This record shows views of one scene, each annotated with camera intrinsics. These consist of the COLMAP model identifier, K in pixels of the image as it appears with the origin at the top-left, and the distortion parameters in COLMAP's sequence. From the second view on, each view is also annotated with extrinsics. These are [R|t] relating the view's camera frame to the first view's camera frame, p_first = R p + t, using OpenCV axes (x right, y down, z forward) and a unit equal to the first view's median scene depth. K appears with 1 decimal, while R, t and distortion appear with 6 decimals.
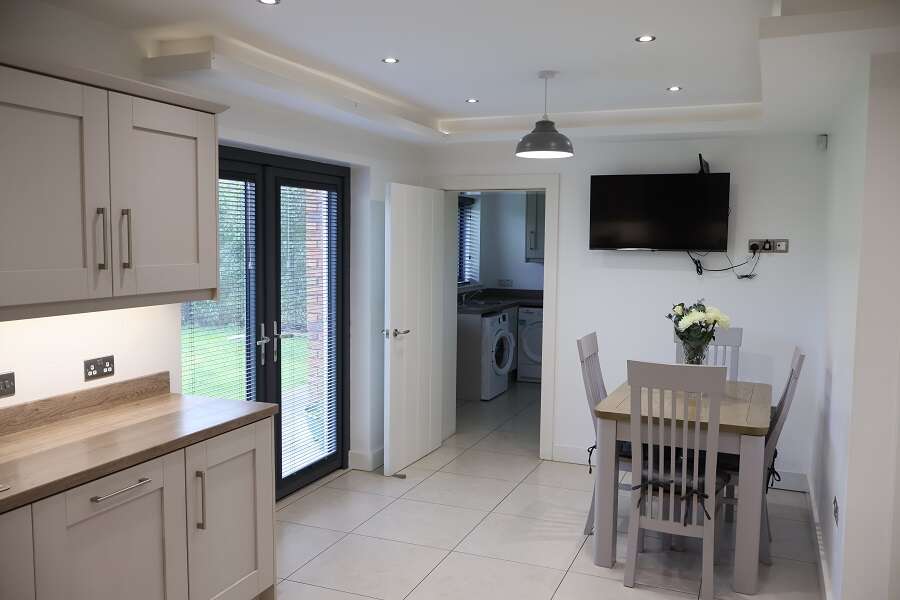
lens RADIAL K [[754.5, 0, 449.4], [0, 754.5, 300.8], [0, 0, 1]] dist [-0.054359, -0.008995]
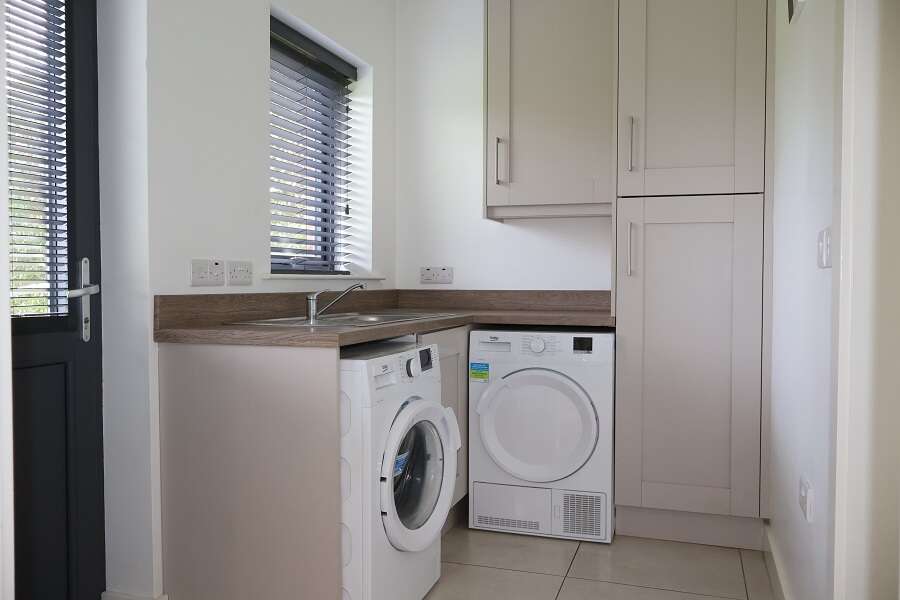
lens RADIAL K [[754.5, 0, 449.4], [0, 754.5, 298.1], [0, 0, 1]] dist [-0.054359, -0.008995]
pose [[0.997529, -0.011569, 0.069297, 0.058867], [0.015564, 0.998230, -0.057397, 0.014817], [-0.068510, 0.058334, 0.995944, 0.659706]]
